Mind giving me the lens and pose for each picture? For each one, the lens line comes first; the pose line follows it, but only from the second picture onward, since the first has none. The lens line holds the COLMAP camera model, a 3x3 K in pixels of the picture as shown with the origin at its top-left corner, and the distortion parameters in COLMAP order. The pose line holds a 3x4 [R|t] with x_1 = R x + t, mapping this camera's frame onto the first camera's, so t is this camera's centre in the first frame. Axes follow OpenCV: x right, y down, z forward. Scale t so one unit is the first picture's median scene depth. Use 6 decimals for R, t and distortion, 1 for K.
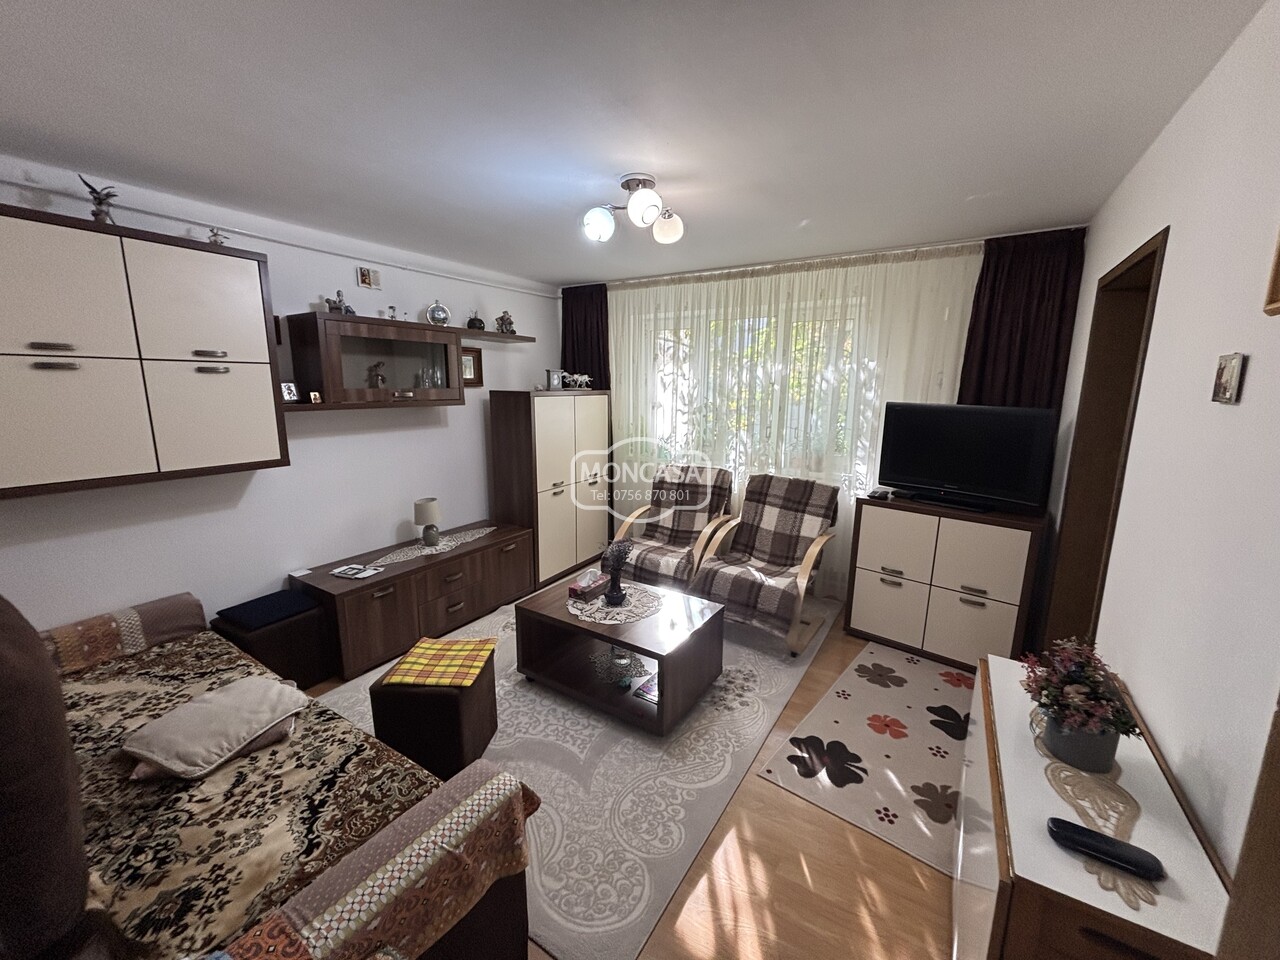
lens RADIAL K [[512.7, 0, 639.7], [0, 512.7, 478.0], [0, 0, 1]] dist [-0.002350, -0.000216]
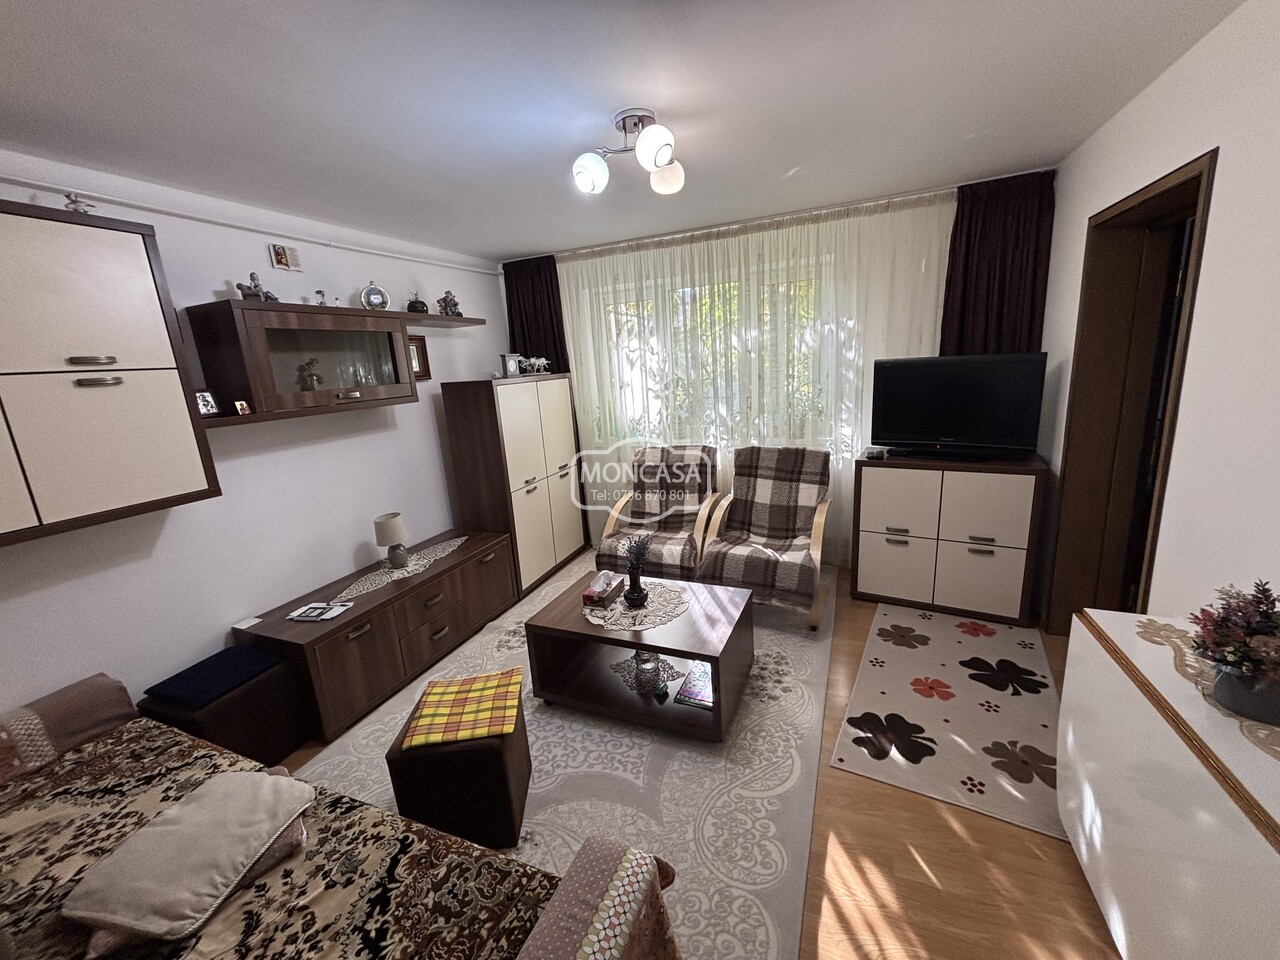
lens RADIAL K [[512.7, 0, 639.6], [0, 512.7, 477.6], [0, 0, 1]] dist [-0.002350, -0.000216]
pose [[0.983138, -0.110452, 0.145742, -0.151256], [0.105368, 0.993538, 0.042183, -0.016409], [-0.149460, -0.026115, 0.988423, 0.112462]]
